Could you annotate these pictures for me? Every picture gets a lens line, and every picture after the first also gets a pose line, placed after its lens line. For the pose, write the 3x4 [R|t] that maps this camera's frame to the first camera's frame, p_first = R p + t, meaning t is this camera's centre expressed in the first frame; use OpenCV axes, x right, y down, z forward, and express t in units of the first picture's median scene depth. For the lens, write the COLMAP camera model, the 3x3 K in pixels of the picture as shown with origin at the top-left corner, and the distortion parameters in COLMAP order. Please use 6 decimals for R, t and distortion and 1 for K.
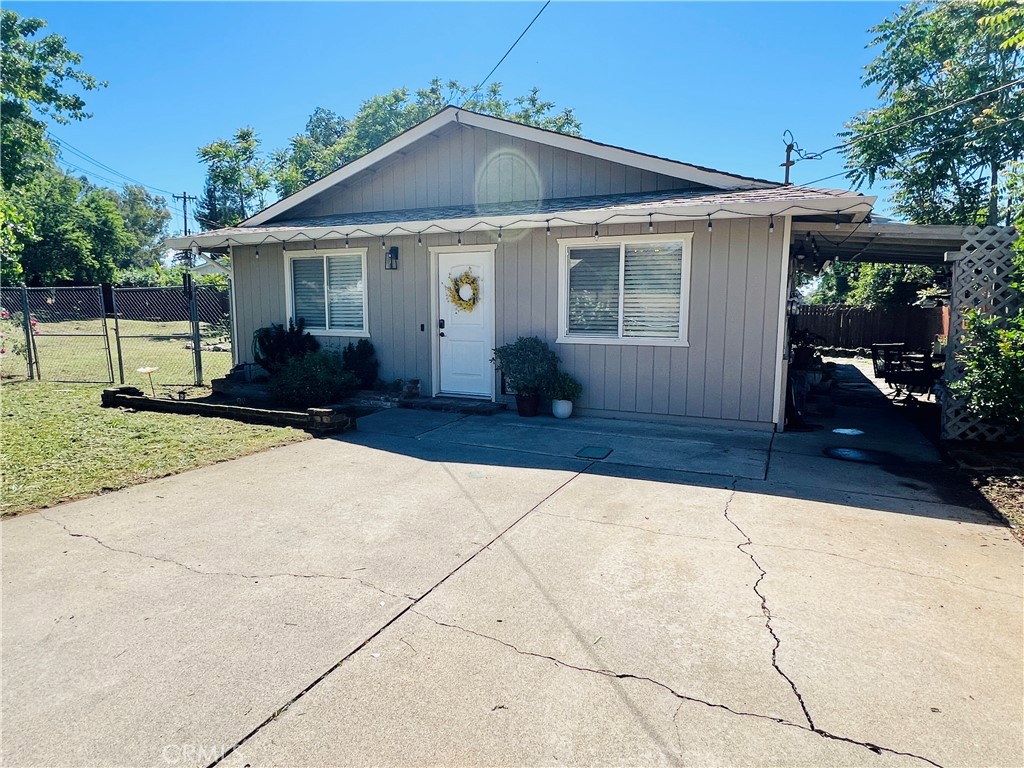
lens RADIAL K [[613.0, 0, 515.9], [0, 613.0, 386.5], [0, 0, 1]] dist [-0.001357, -0.001462]
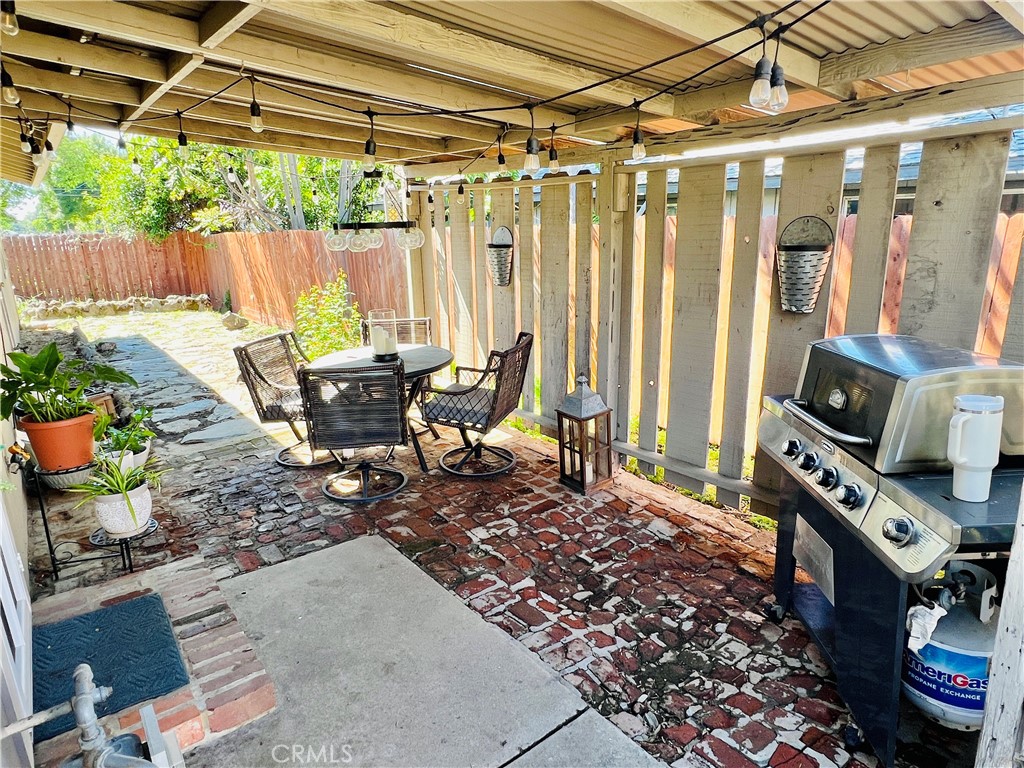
lens RADIAL K [[613.0, 0, 511.4], [0, 613.0, 381.2], [0, 0, 1]] dist [-0.001357, -0.001462]
pose [[0.457184, -0.249989, 0.853516, 0.096407], [0.149689, 0.967621, 0.203229, -0.032295], [-0.876685, 0.034849, 0.479801, 0.198436]]
